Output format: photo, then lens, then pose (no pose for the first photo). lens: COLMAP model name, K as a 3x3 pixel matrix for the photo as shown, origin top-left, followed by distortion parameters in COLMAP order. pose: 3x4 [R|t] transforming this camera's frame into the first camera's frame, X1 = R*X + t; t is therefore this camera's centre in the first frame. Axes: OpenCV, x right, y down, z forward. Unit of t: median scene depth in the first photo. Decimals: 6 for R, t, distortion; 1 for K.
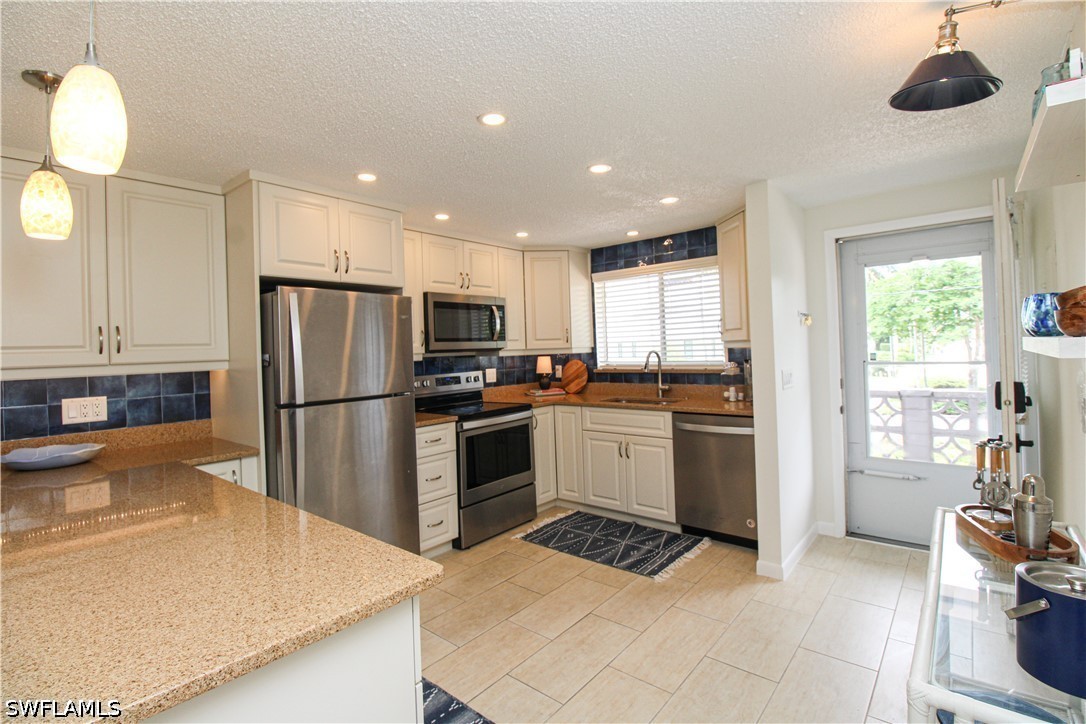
lens RADIAL K [[504.4, 0, 548.2], [0, 504.4, 345.1], [0, 0, 1]] dist [0.002558, -0.015342]
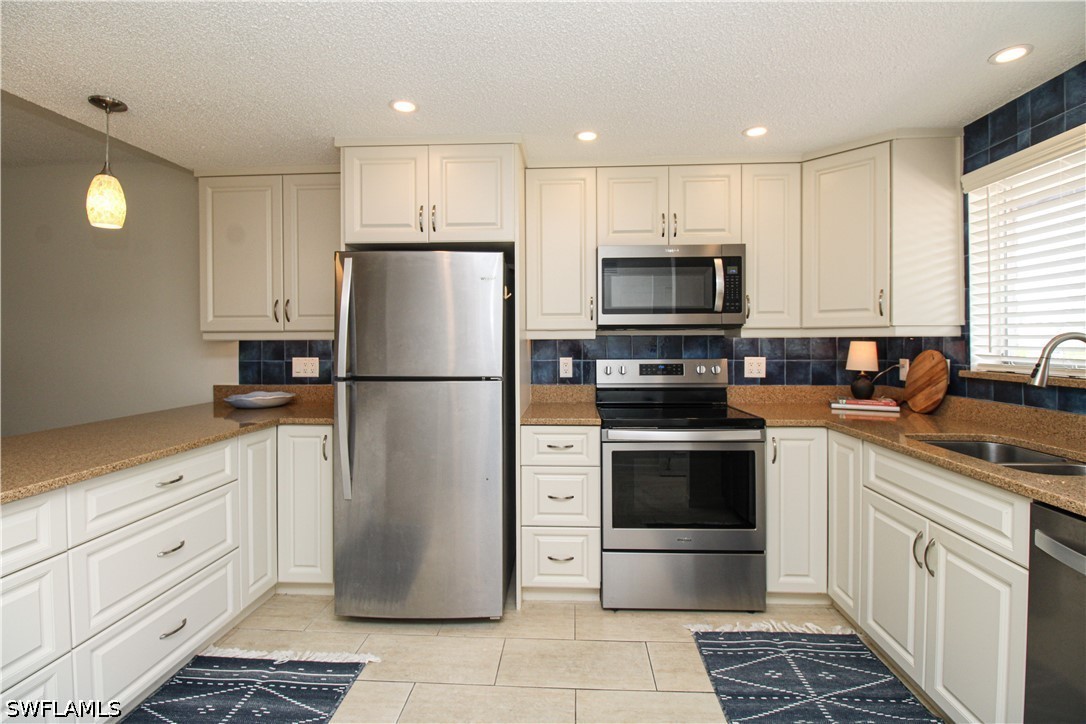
lens RADIAL K [[504.4, 0, 548.2], [0, 504.4, 345.1], [0, 0, 1]] dist [0.002558, -0.015342]
pose [[0.597464, 0.038974, -0.800948, 0.300939], [-0.010798, 0.999119, 0.040562, 0.009835], [0.801823, -0.015586, 0.597359, 0.474948]]
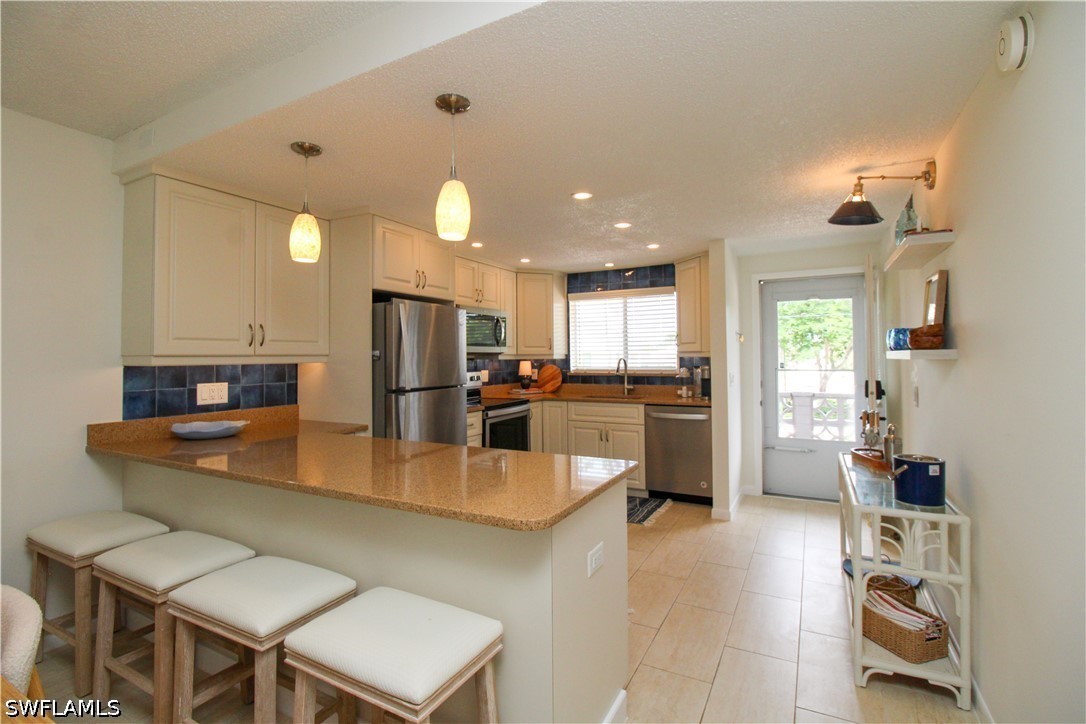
lens RADIAL K [[504.4, 0, 548.2], [0, 504.4, 345.1], [0, 0, 1]] dist [0.002558, -0.015342]
pose [[0.977550, 0.030346, 0.208507, -0.260969], [-0.025971, 0.999382, -0.023687, 0.014799], [-0.209097, 0.017740, 0.977734, -0.219047]]
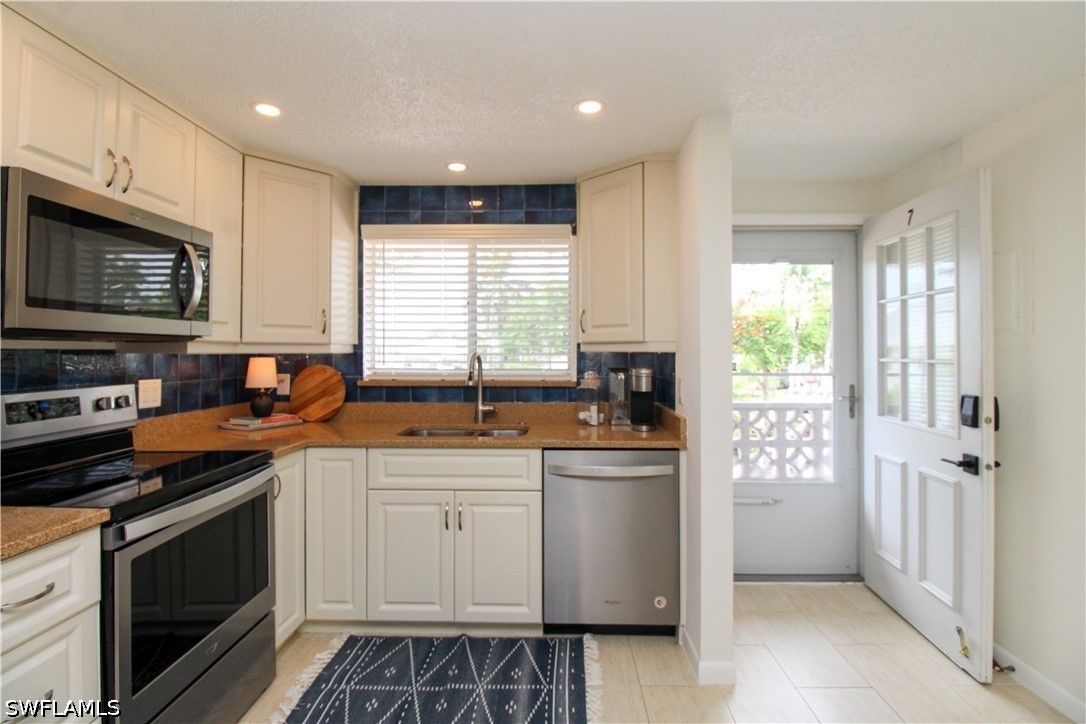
lens RADIAL K [[517.9, 0, 547.9], [0, 517.9, 345.3], [0, 0, 1]] dist [-0.002014, -0.000920]
pose [[0.778867, 0.042787, 0.625728, -0.154810], [-0.031853, 0.999081, -0.028667, 0.019834], [-0.626379, 0.002397, 0.779515, 0.455445]]
